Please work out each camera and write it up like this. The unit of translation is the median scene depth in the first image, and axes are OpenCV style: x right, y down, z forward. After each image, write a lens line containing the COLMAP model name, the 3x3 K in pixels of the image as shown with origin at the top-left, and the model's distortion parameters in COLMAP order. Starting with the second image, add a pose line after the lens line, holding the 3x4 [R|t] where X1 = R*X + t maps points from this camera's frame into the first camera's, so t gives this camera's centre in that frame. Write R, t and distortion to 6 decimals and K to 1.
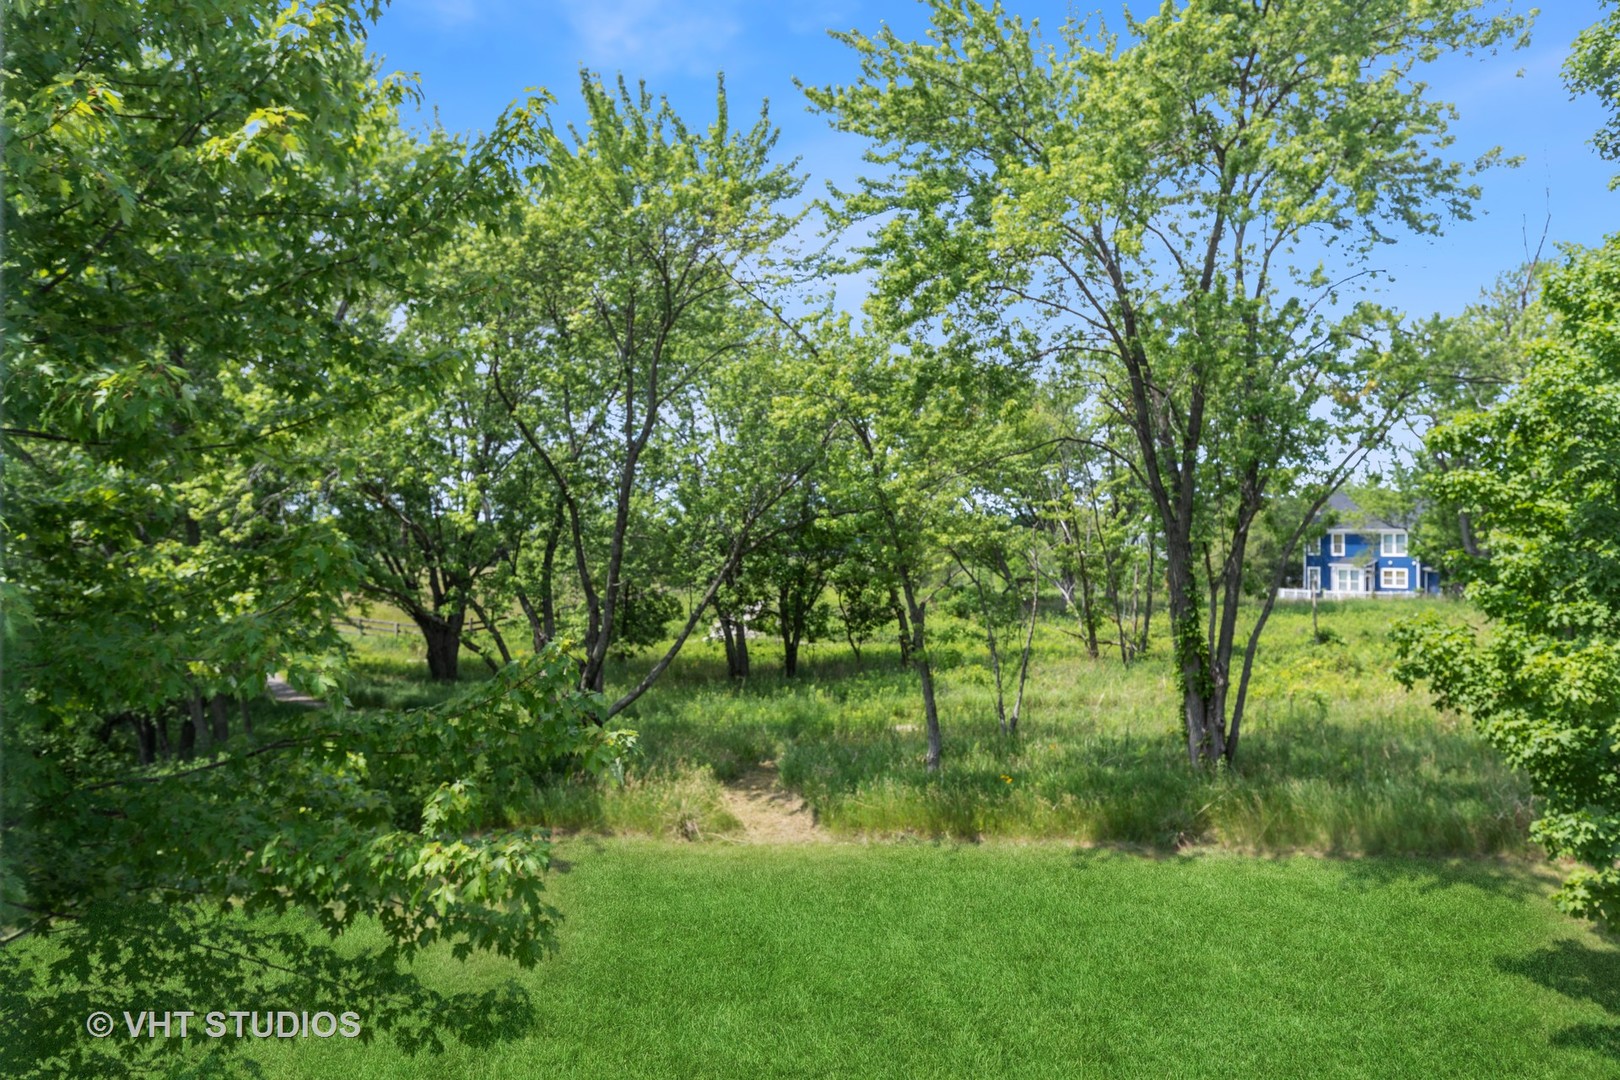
lens RADIAL K [[1293.4, 0, 808.5], [0, 1293.4, 540.7], [0, 0, 1]] dist [0.007751, 0.000637]
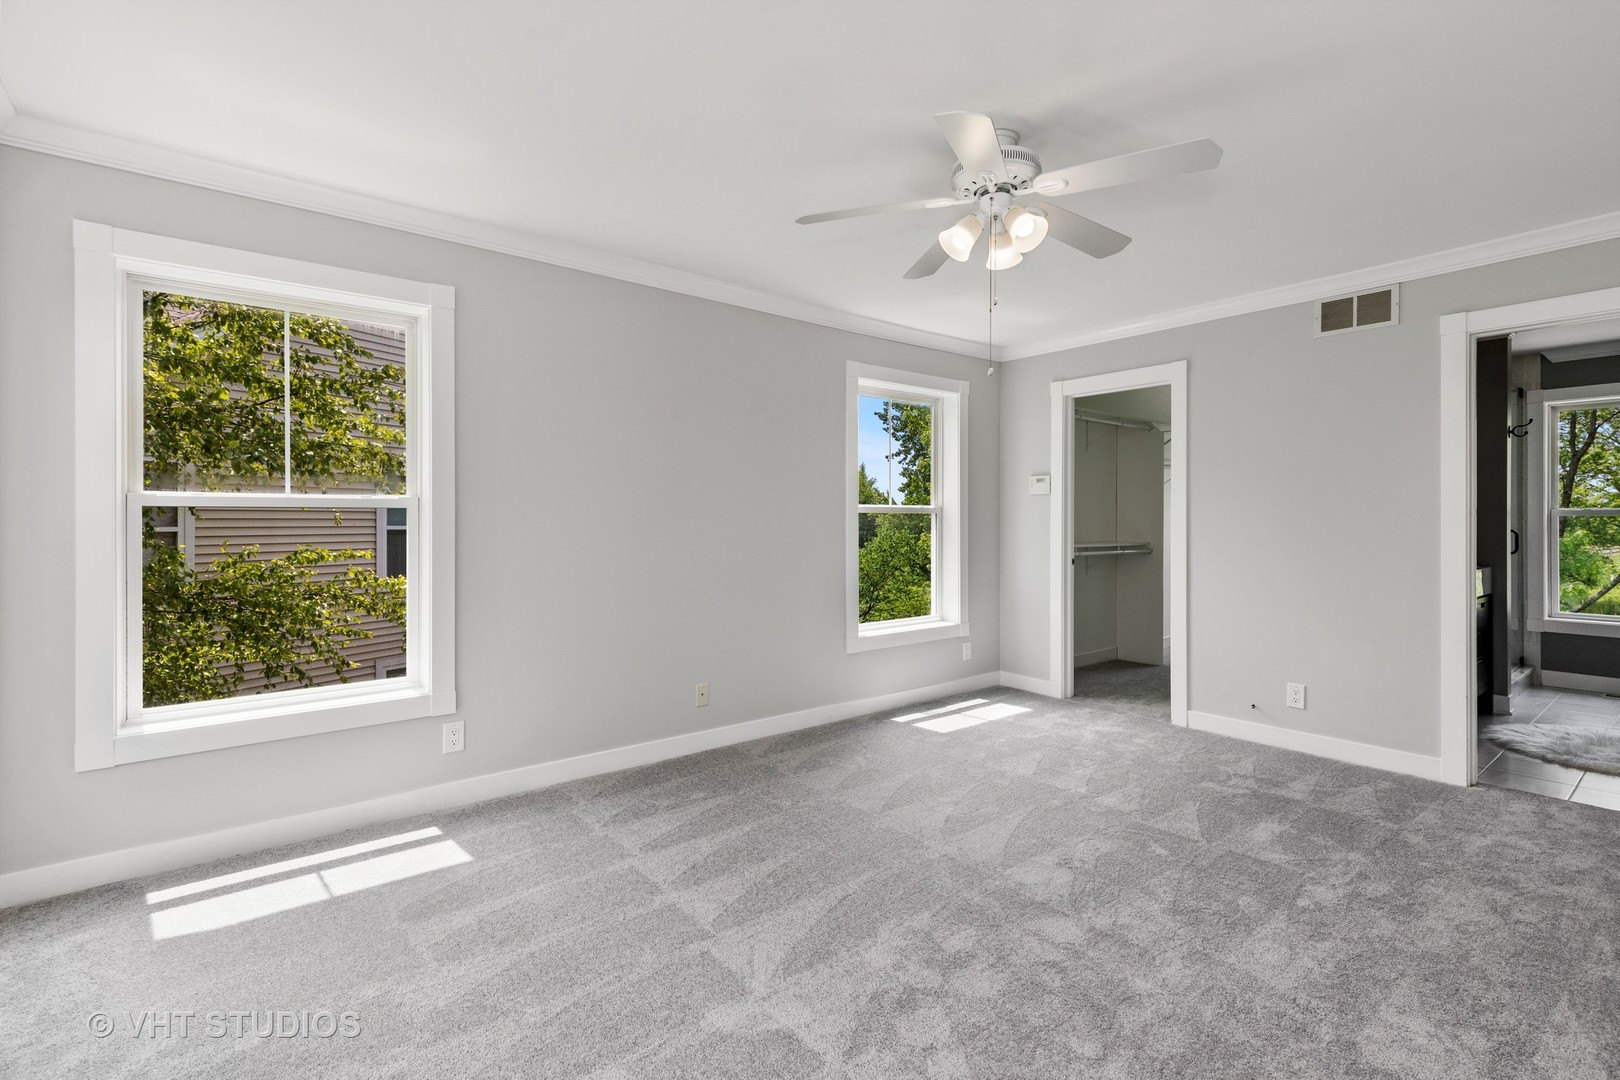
lens RADIAL K [[734.2, 0, 804.3], [0, 734.2, 543.2], [0, 0, 1]] dist [0.000526, 0.000180]
pose [[0.602364, -0.006966, -0.798191, 0.012702], [0.020491, 0.999767, 0.006739, 0.010325], [0.797958, -0.020415, 0.602367, -0.257639]]
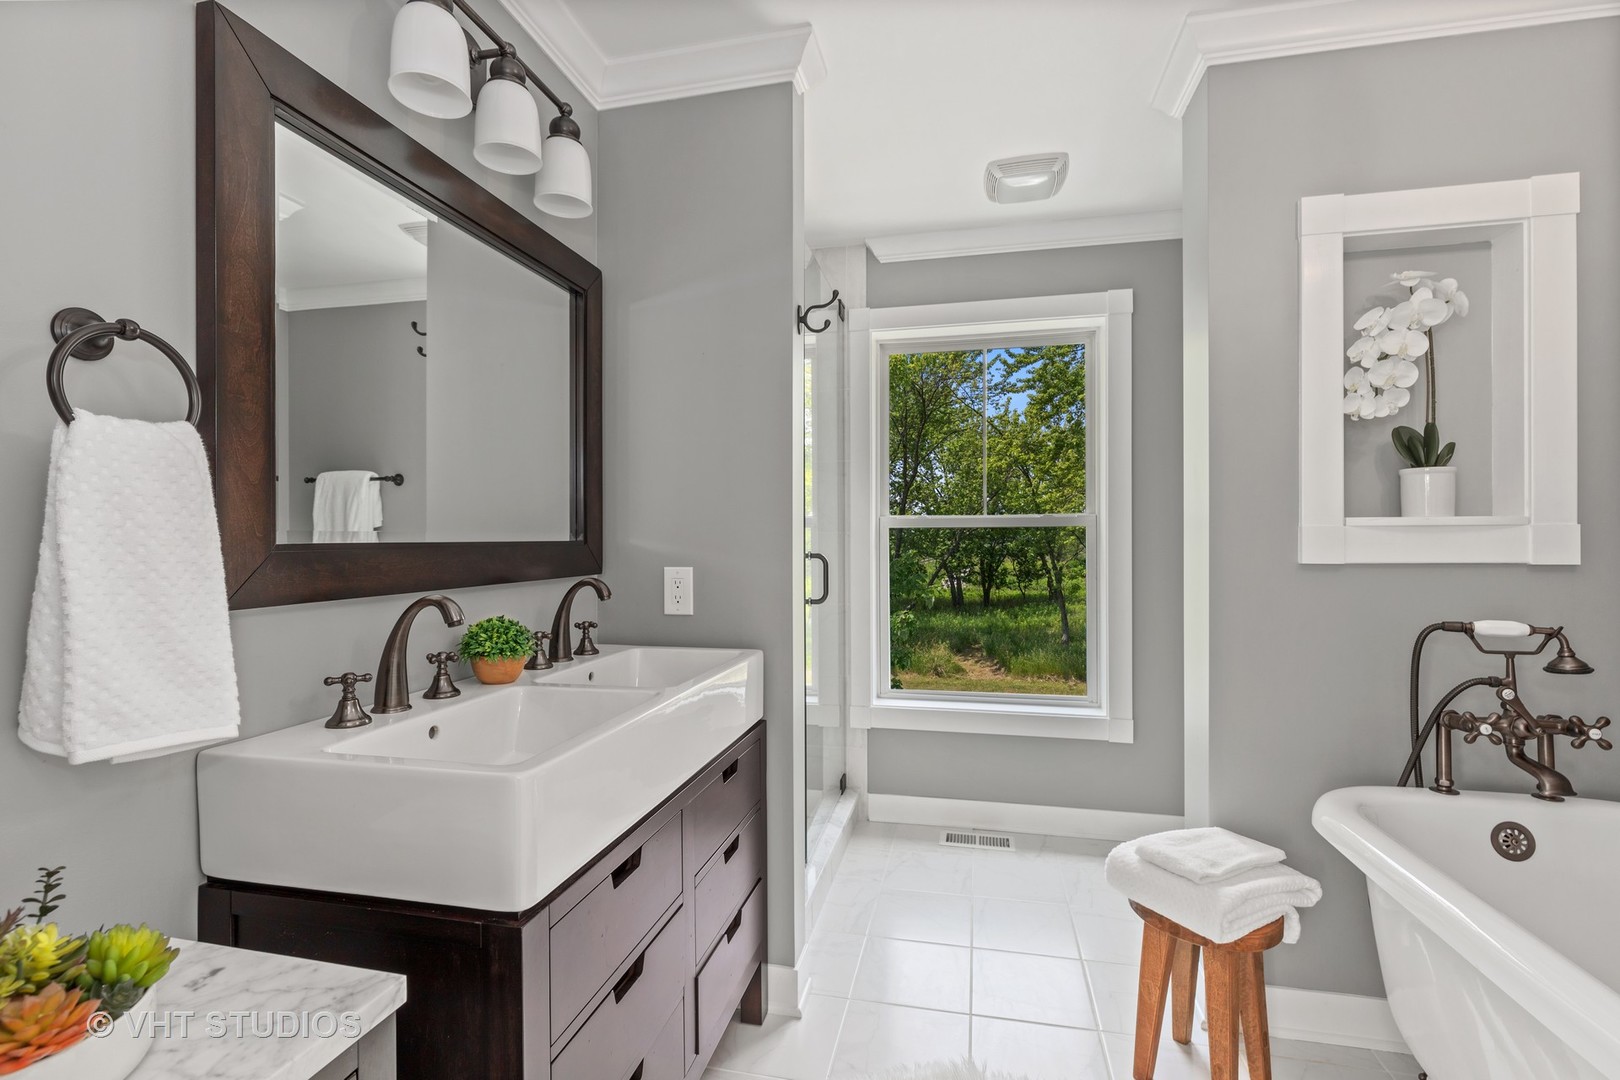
lens RADIAL K [[734.2, 0, 818.3], [0, 734.2, 541.7], [0, 0, 1]] dist [0.000526, 0.000180]
pose [[0.972761, -0.009109, -0.231633, -0.005051], [0.009797, 0.999950, 0.001819, 0.009965], [0.231604, -0.004039, 0.972802, -0.106125]]
